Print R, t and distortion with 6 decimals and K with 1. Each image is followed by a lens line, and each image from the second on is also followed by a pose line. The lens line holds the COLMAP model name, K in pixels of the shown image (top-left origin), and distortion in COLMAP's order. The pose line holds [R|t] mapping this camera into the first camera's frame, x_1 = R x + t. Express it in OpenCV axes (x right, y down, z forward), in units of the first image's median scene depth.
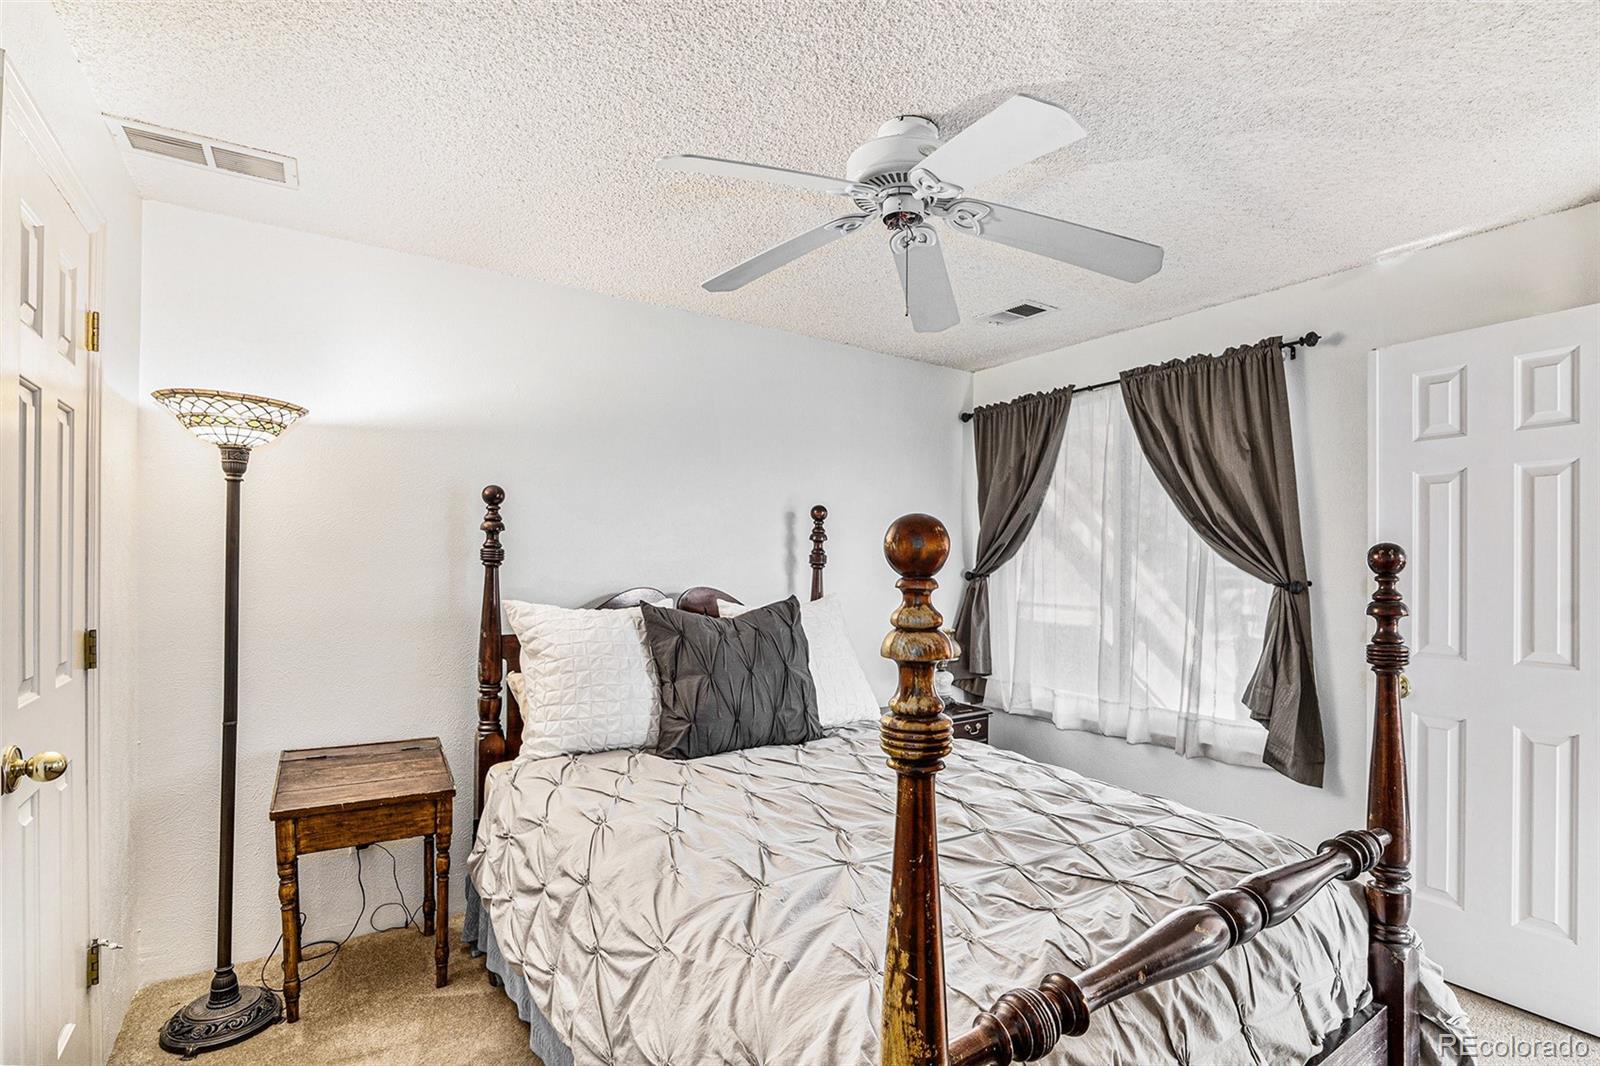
lens RADIAL K [[744.0, 0, 799.6], [0, 744.0, 565.7], [0, 0, 1]] dist [-0.001685, 0.000163]
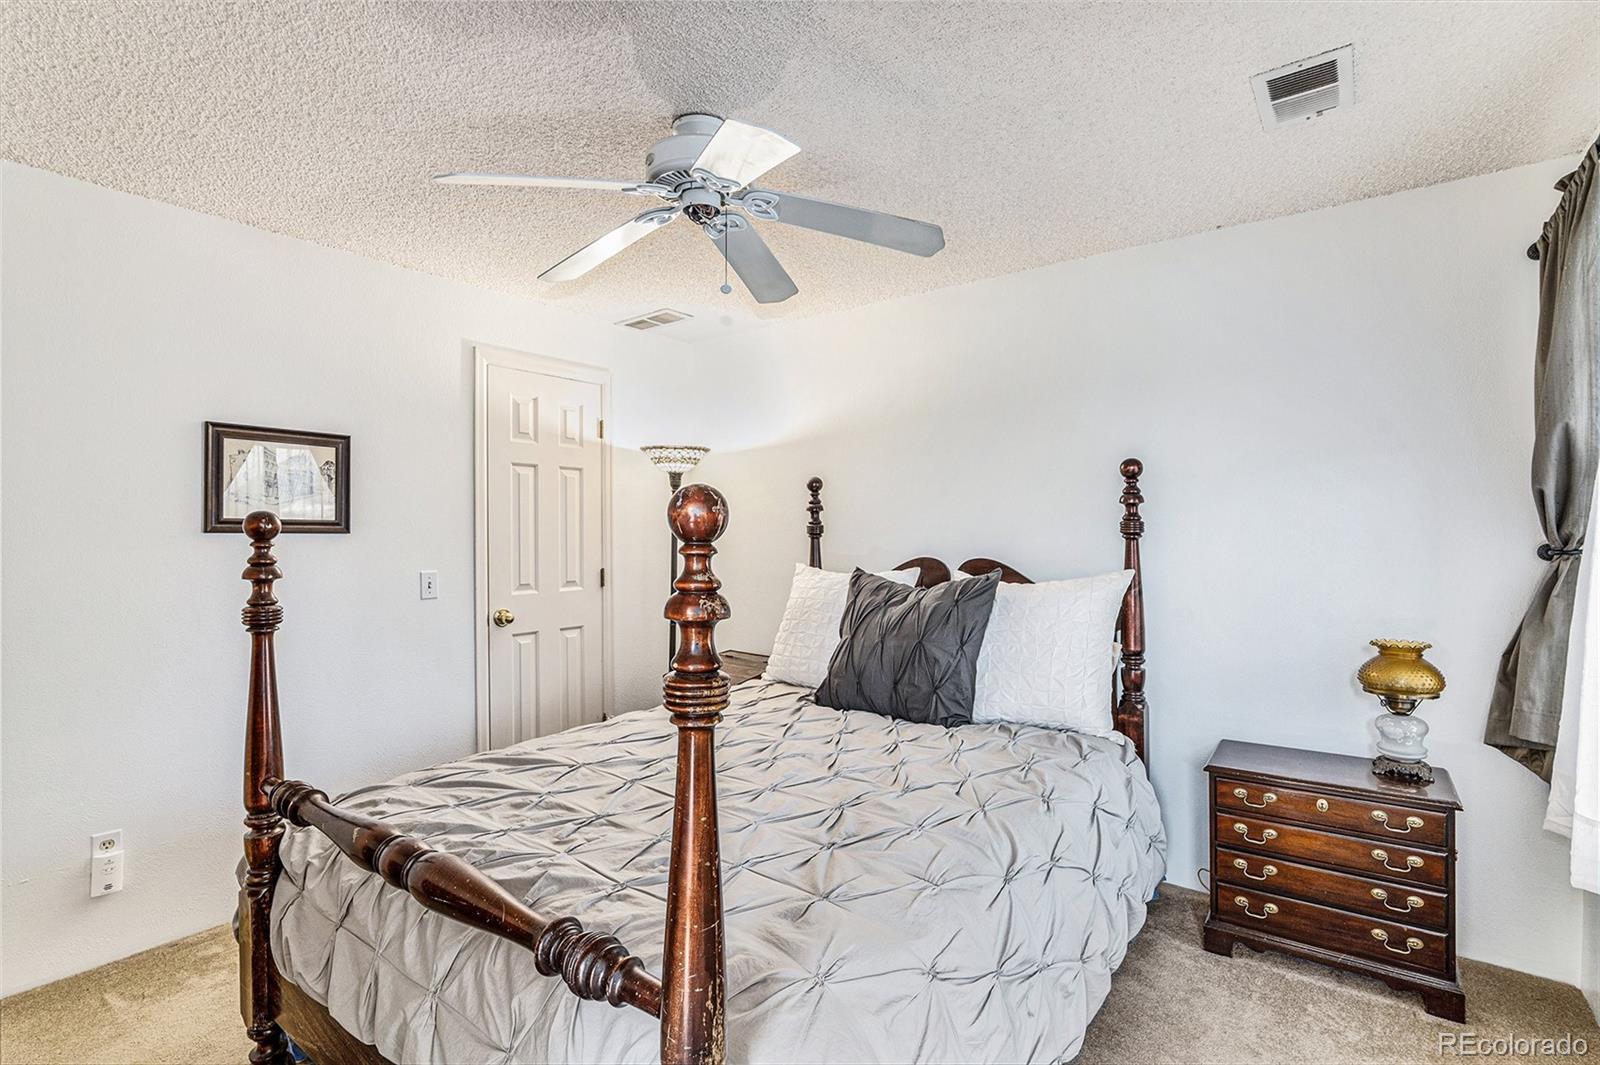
lens RADIAL K [[746.3, 0, 816.7], [0, 746.3, 538.4], [0, 0, 1]] dist [-0.015846, 0.001803]
pose [[0.342022, -0.003774, -0.939684, 0.840942], [0.002376, 0.999992, -0.003152, 0.005600], [0.939689, -0.001155, 0.342028, 0.546577]]
